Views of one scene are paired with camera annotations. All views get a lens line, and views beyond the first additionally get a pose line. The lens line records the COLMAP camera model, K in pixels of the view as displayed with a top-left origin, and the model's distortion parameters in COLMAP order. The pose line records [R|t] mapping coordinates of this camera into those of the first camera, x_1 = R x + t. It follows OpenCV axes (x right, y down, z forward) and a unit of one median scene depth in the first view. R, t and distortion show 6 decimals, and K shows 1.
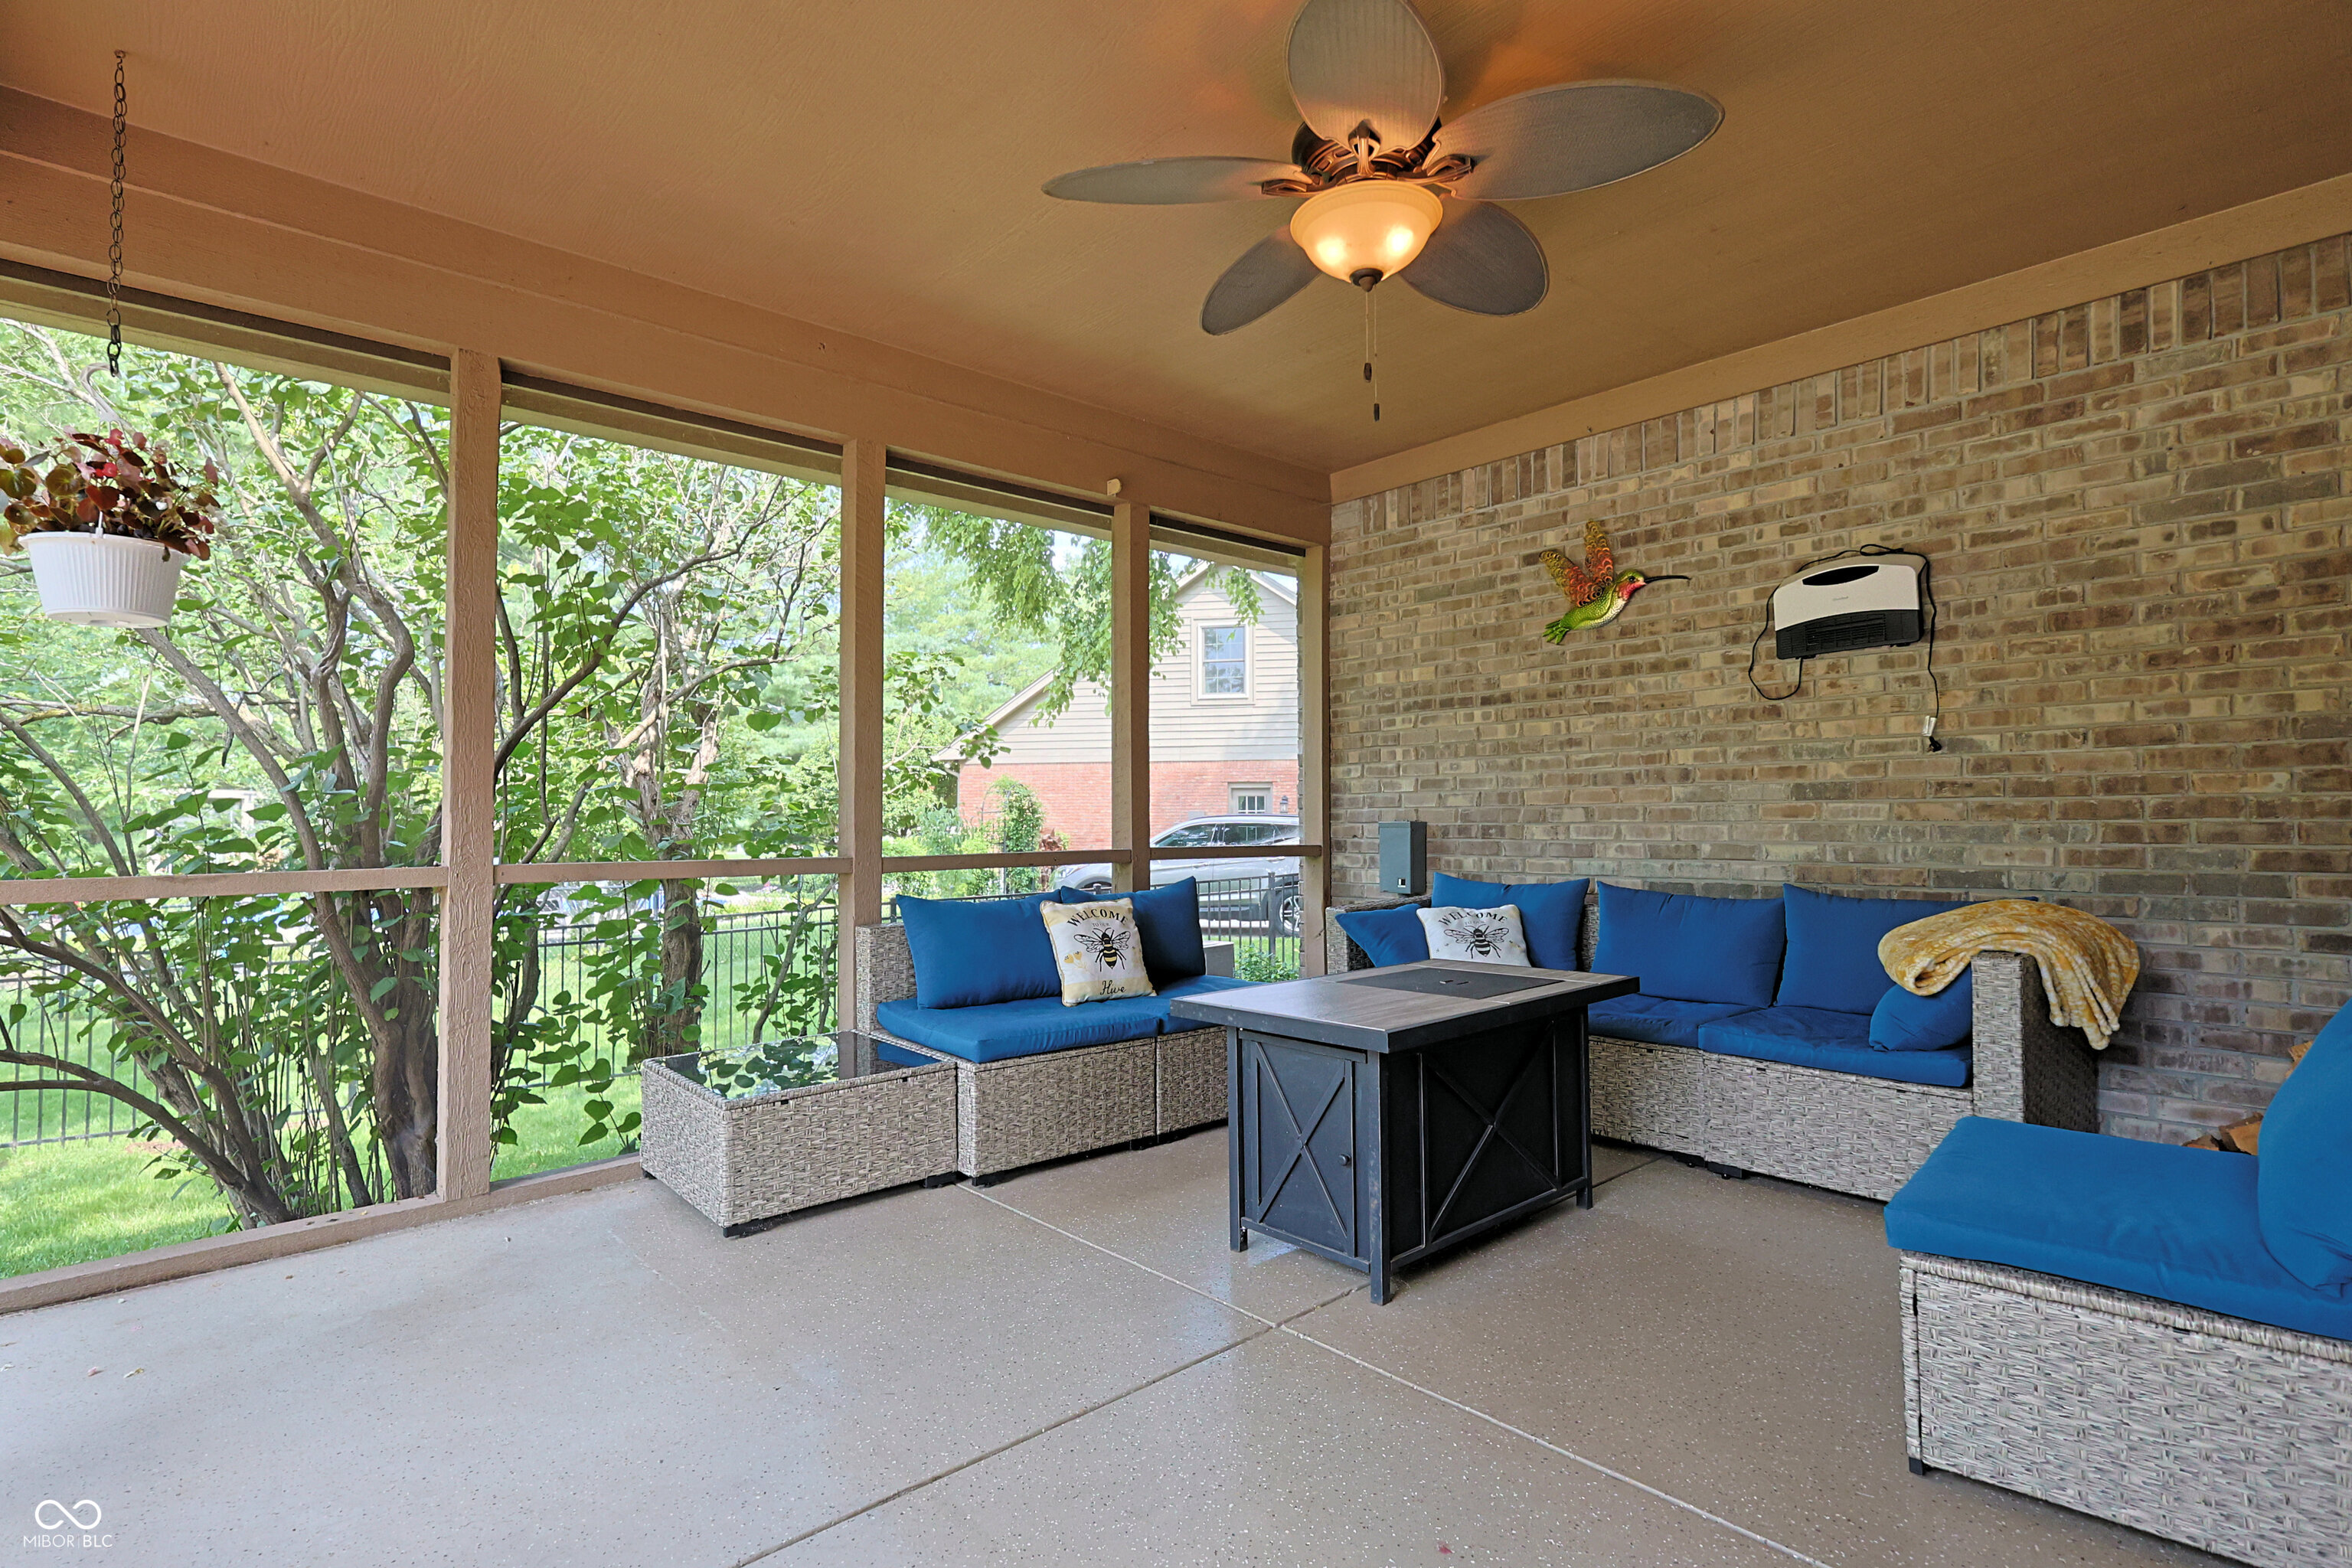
lens RADIAL K [[1139.6, 0, 1190.0], [0, 1139.6, 782.9], [0, 0, 1]] dist [0.001803, 0.000707]
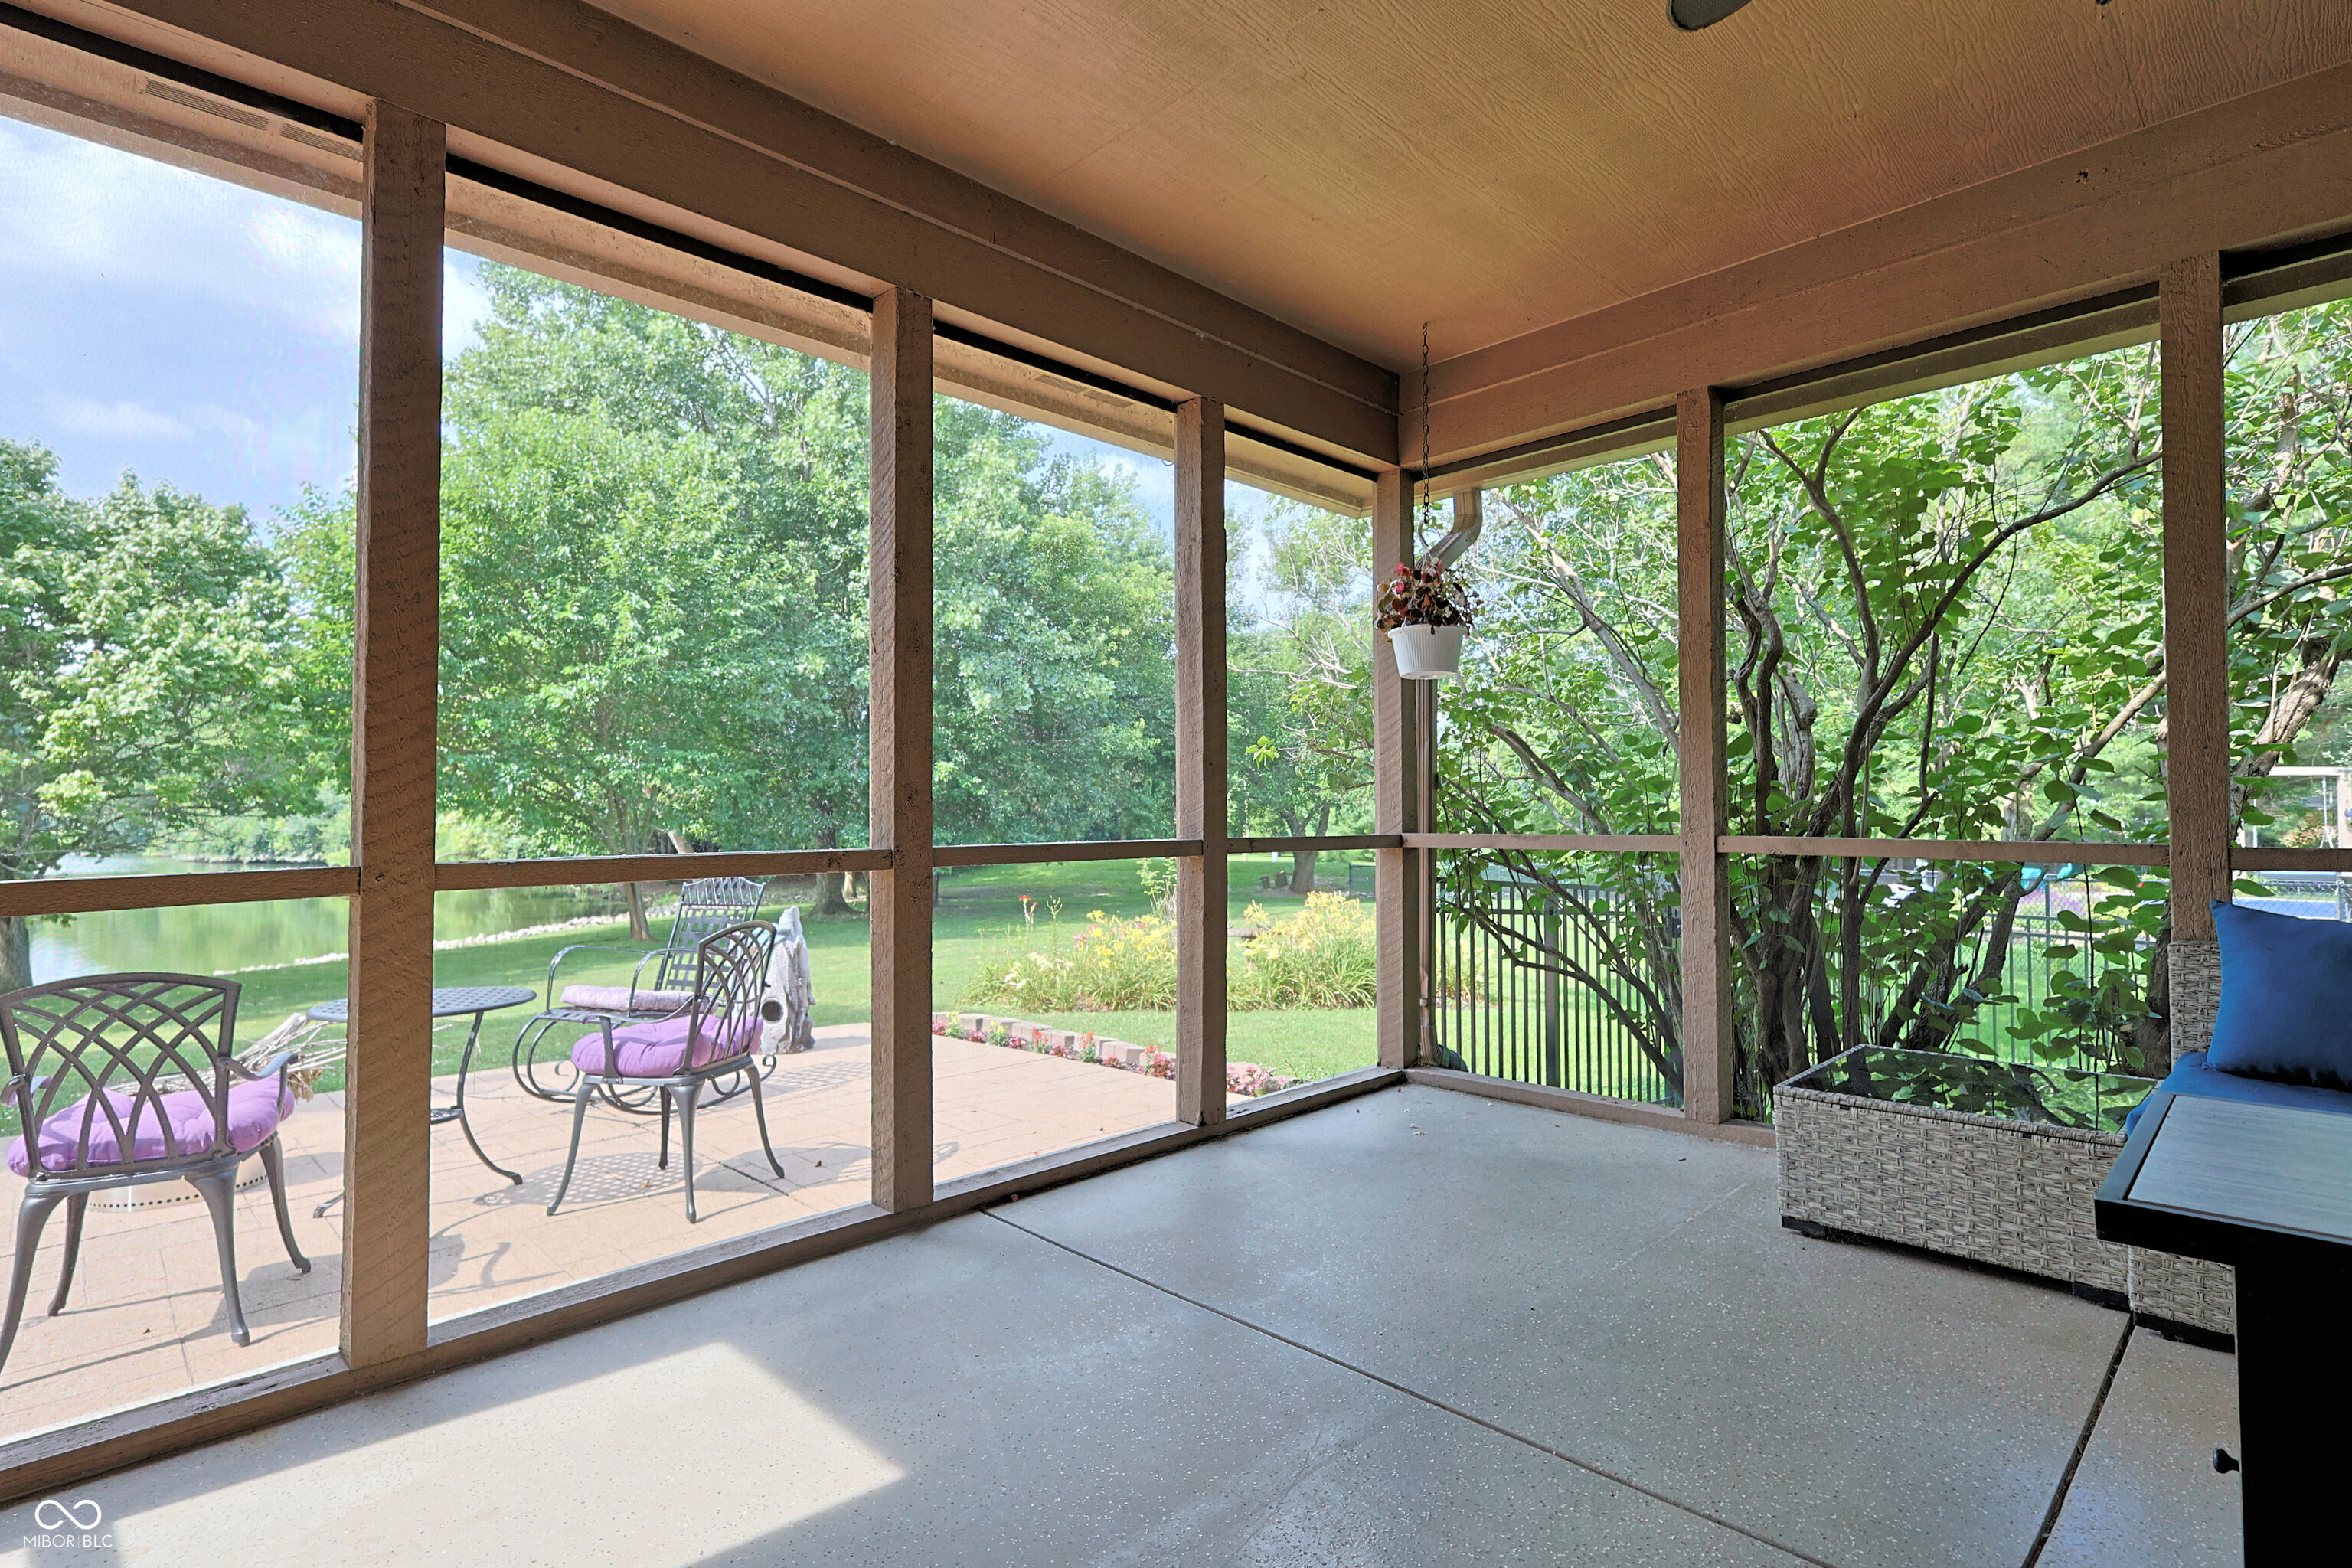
lens RADIAL K [[1139.6, 0, 1190.0], [0, 1139.6, 782.9], [0, 0, 1]] dist [0.001803, 0.000707]
pose [[0.050842, -0.016266, -0.998574, 0.519088], [0.038435, 0.999159, -0.014319, 0.015898], [0.997967, -0.037652, 0.051424, 0.442396]]
